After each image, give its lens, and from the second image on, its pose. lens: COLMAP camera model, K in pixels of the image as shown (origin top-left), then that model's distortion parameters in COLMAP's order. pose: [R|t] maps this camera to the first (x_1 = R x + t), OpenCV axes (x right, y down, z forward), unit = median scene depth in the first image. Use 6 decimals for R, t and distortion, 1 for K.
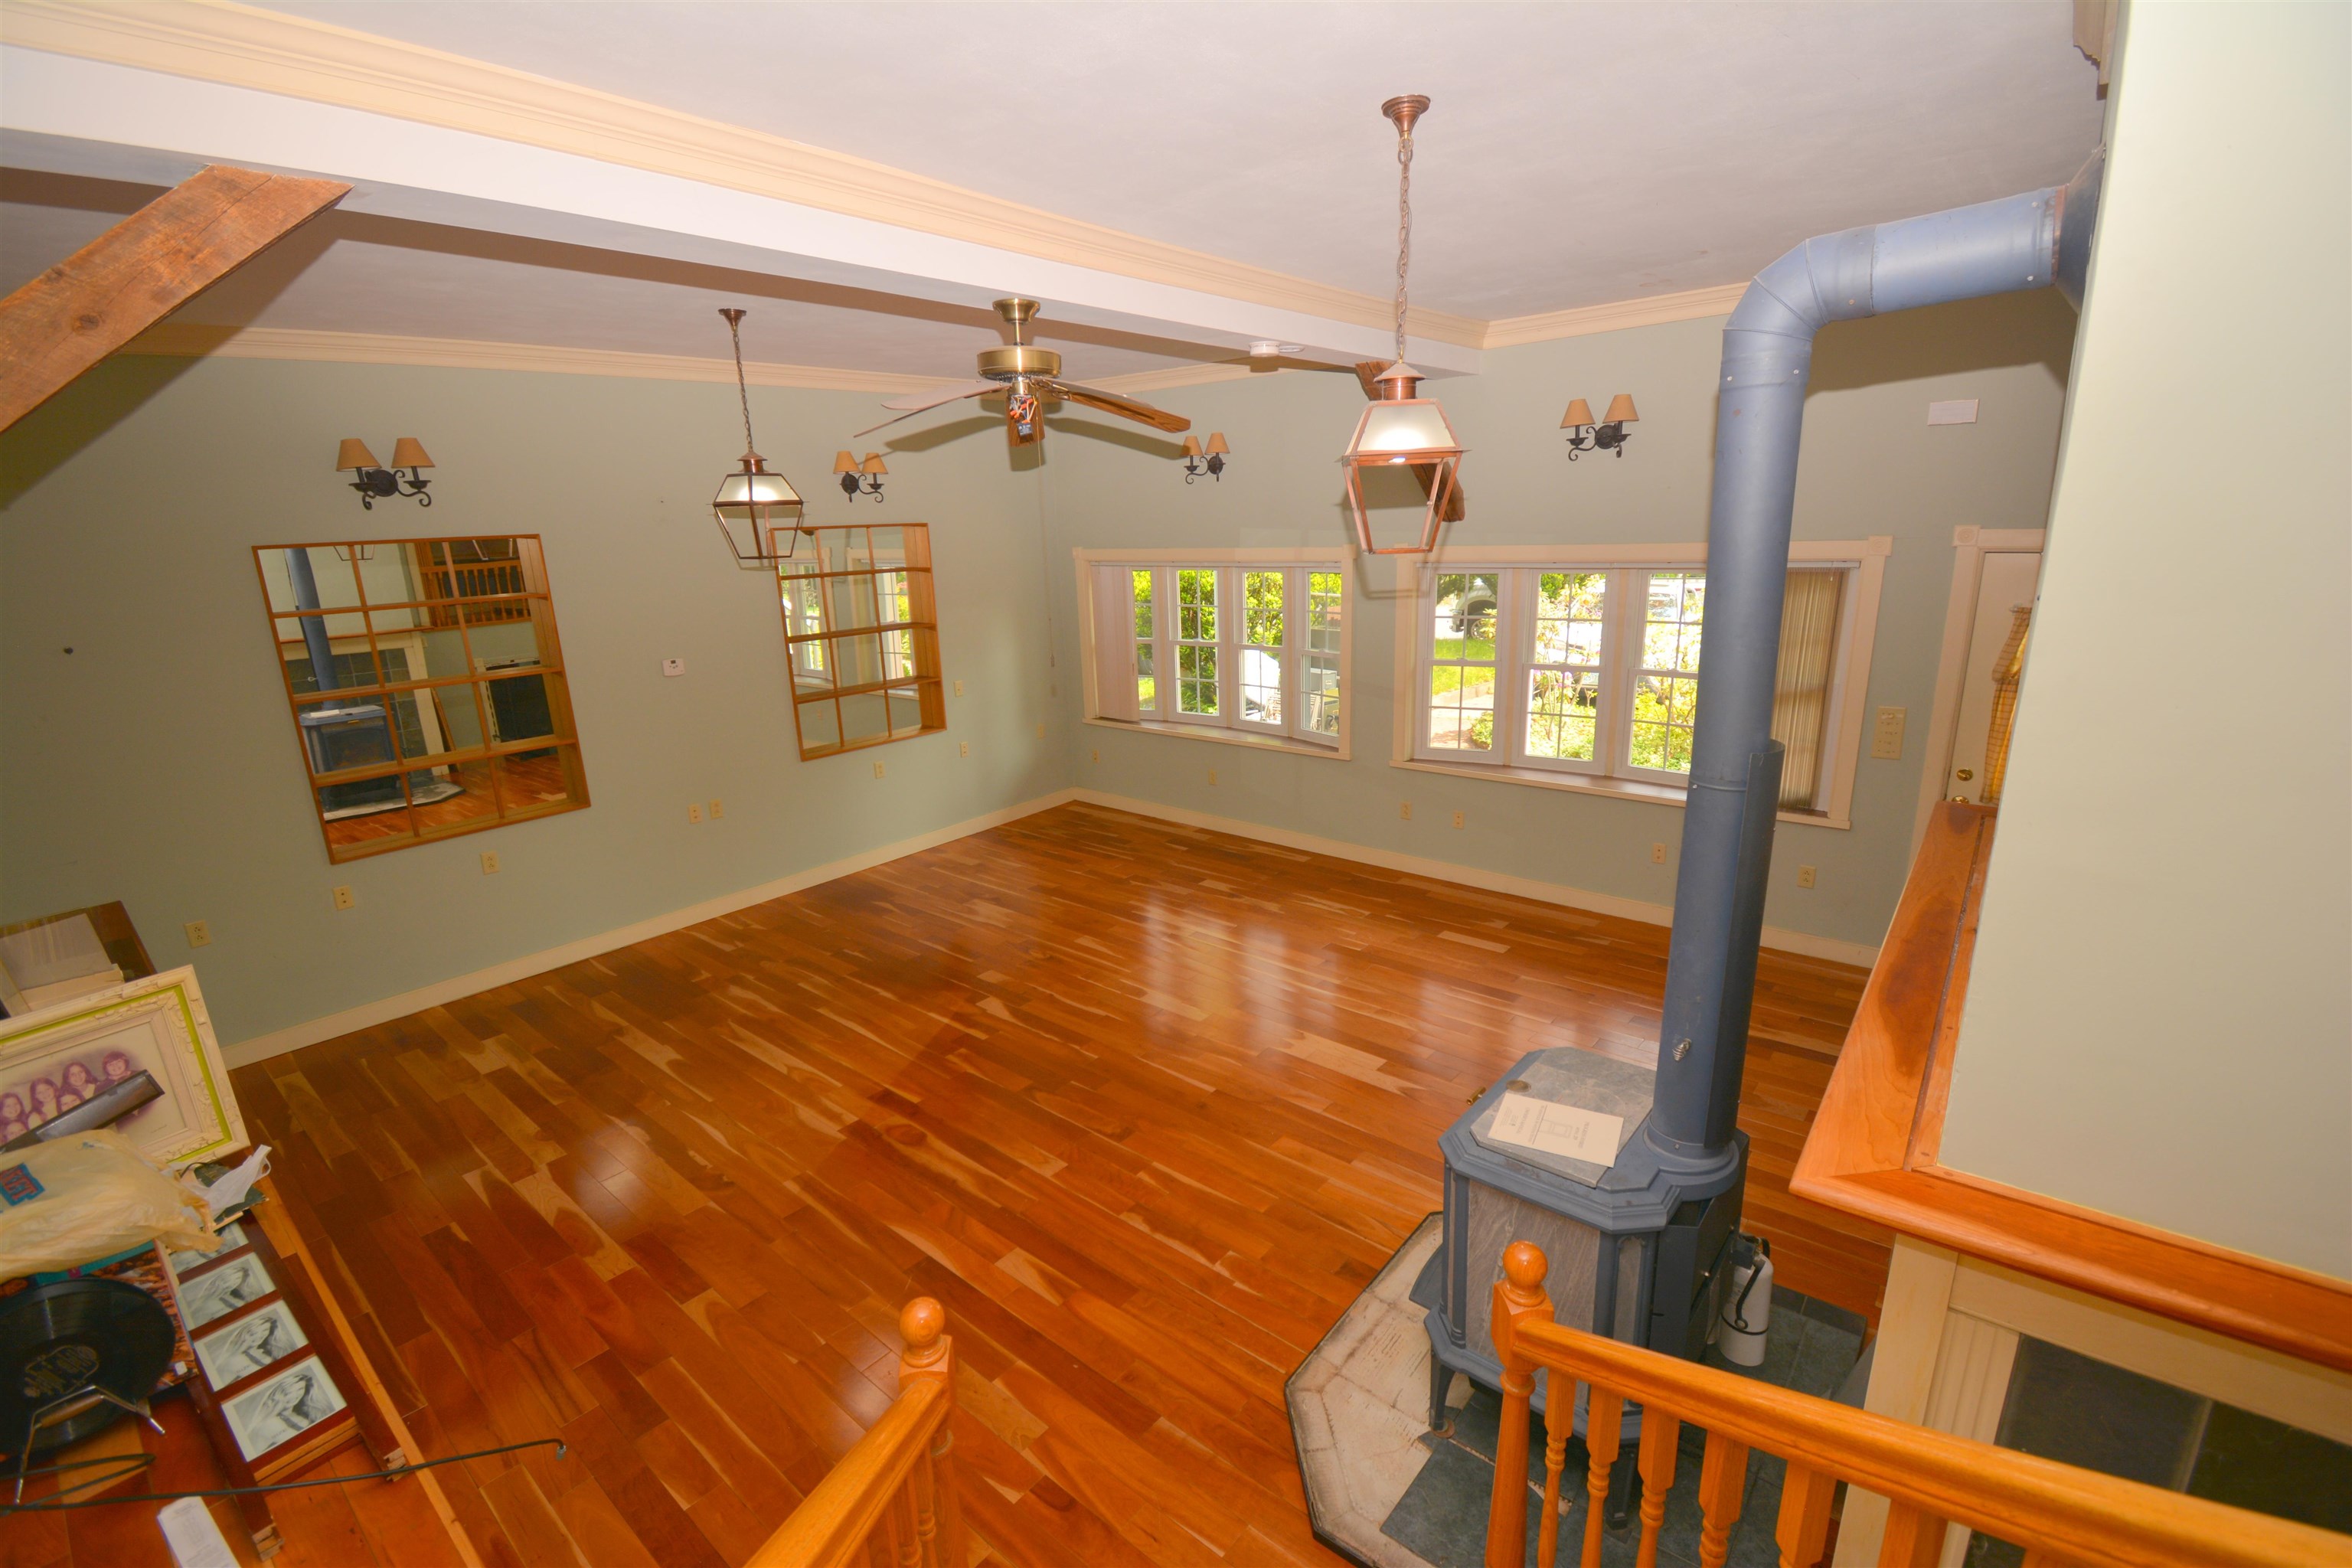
lens RADIAL K [[1033.5, 0, 1174.2], [0, 1033.5, 797.7], [0, 0, 1]] dist [0.029512, -0.031448]
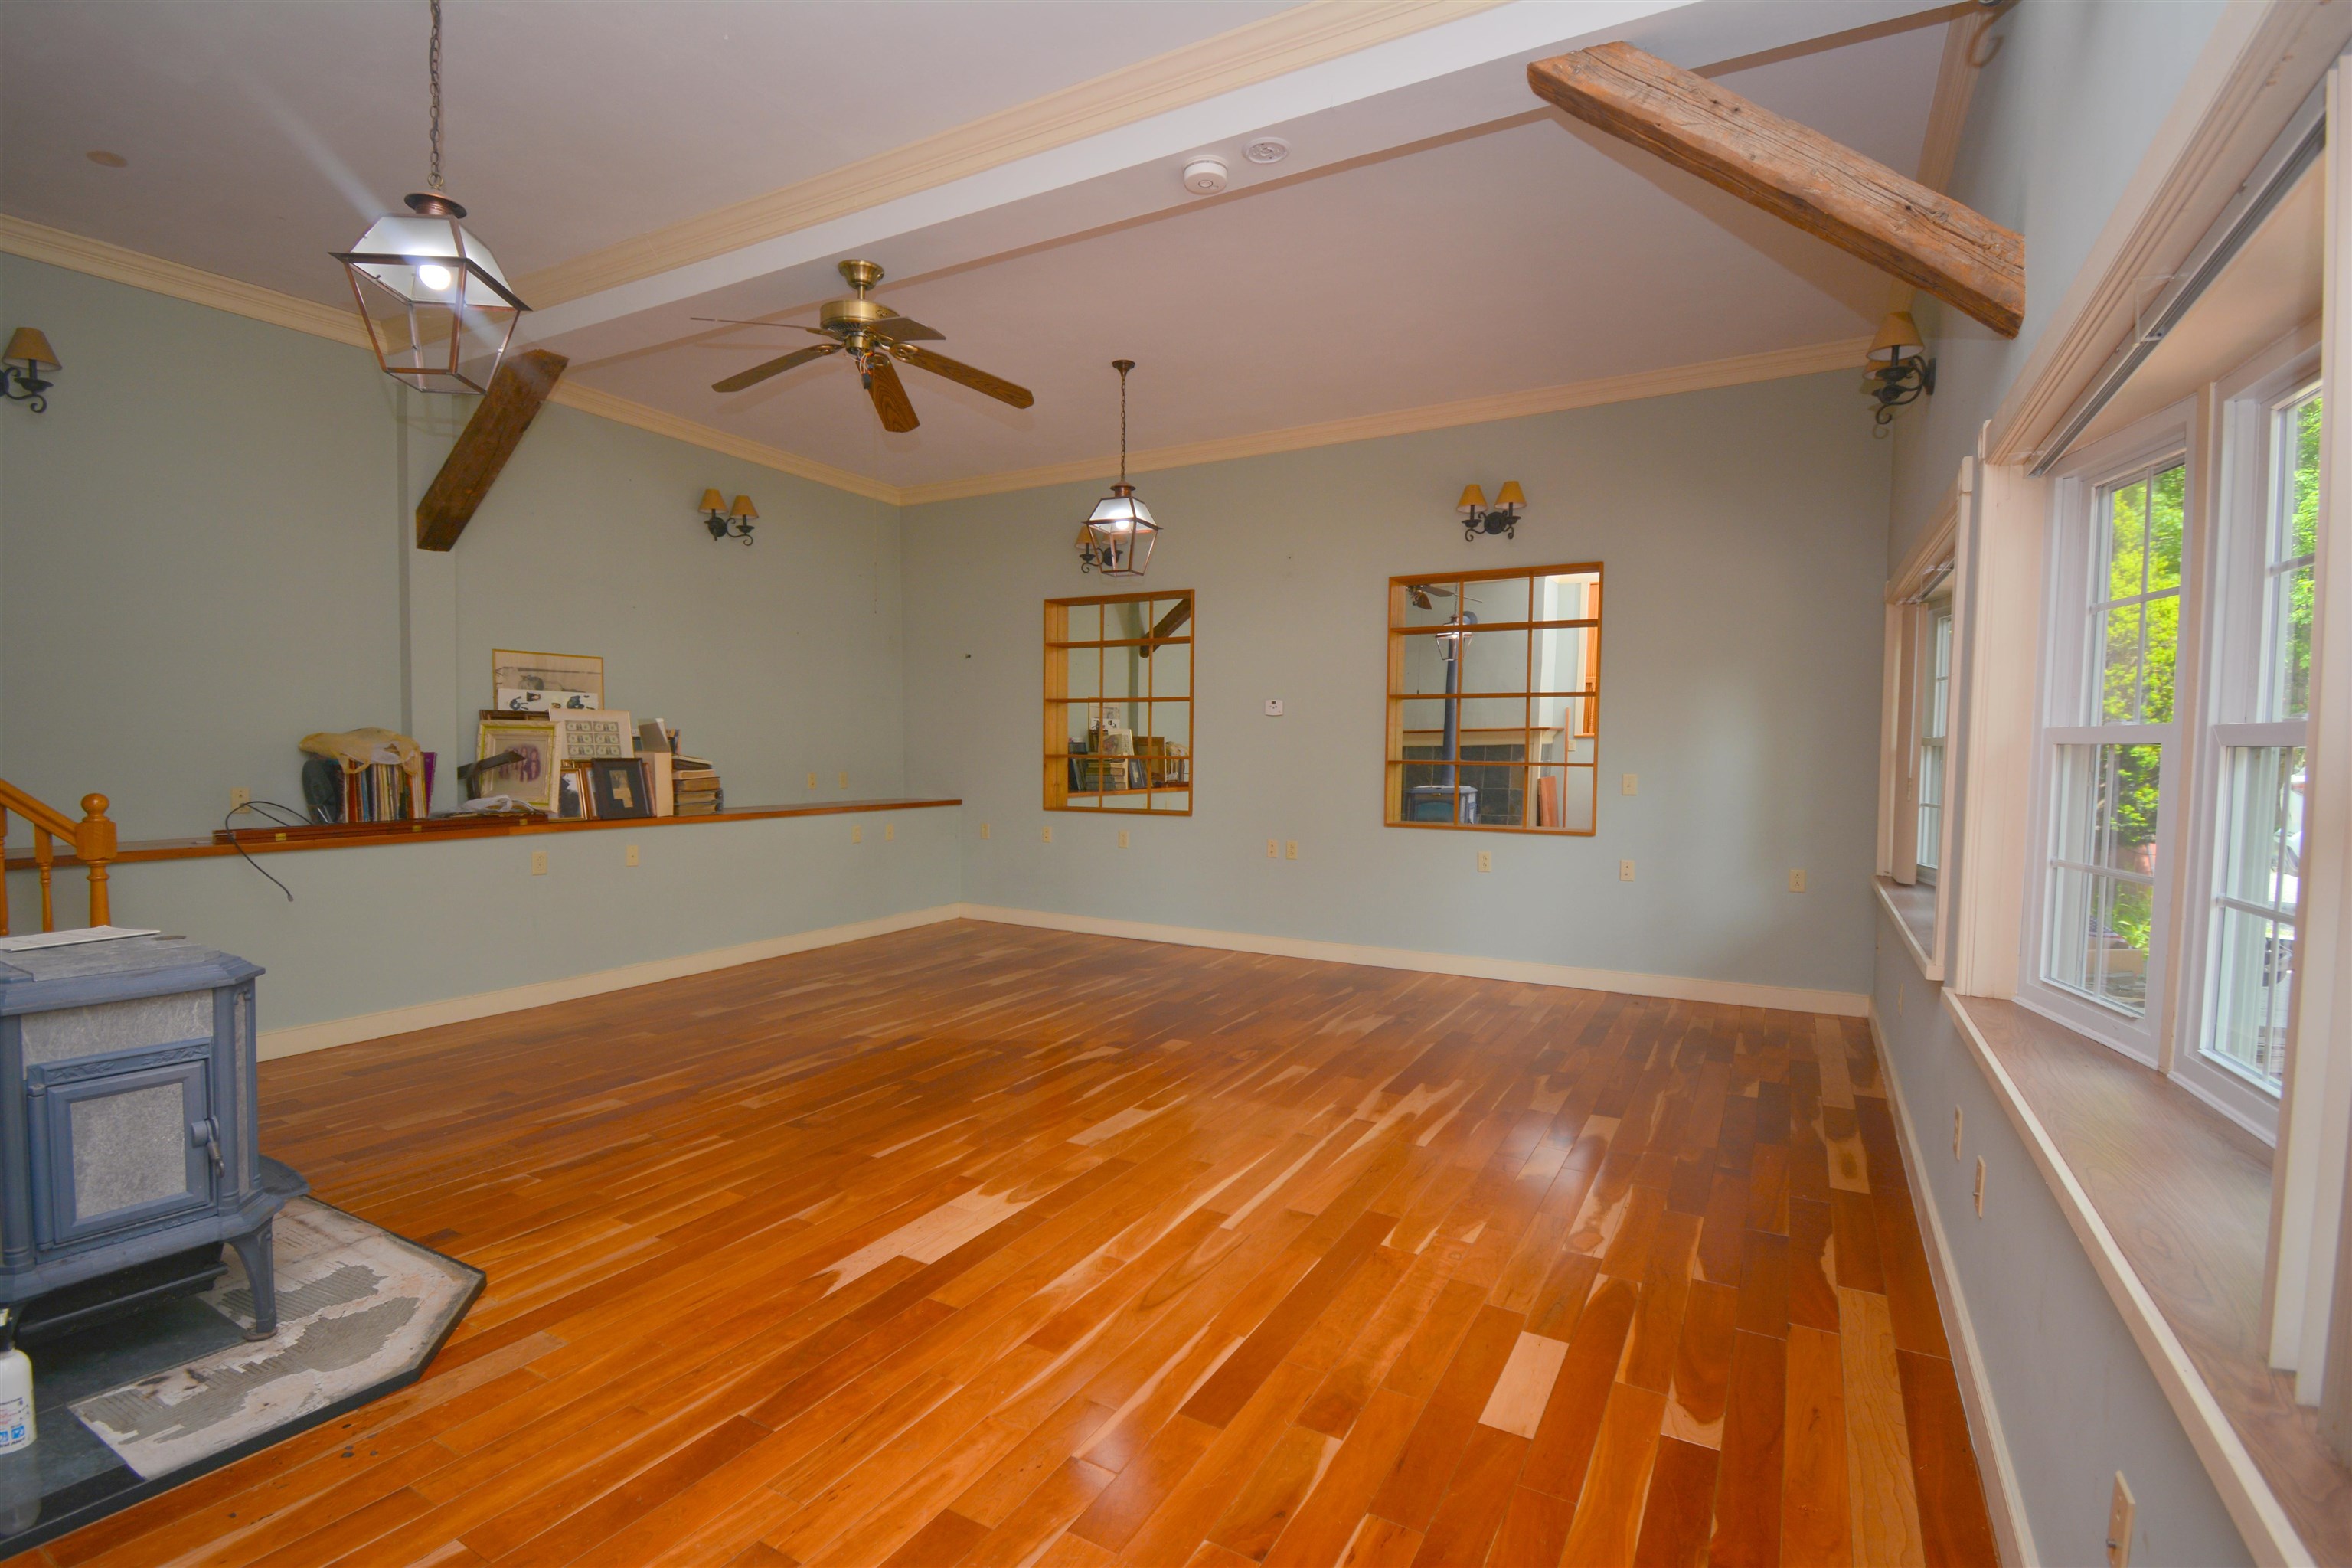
lens RADIAL K [[1079.5, 0, 1179.8], [0, 1079.5, 811.7], [0, 0, 1]] dist [0.032553, -0.036030]
pose [[0.180205, 0.093252, -0.979199, 0.730371], [-0.273356, 0.961029, 0.041215, -0.049732], [0.944882, 0.260243, 0.198673, 0.858626]]
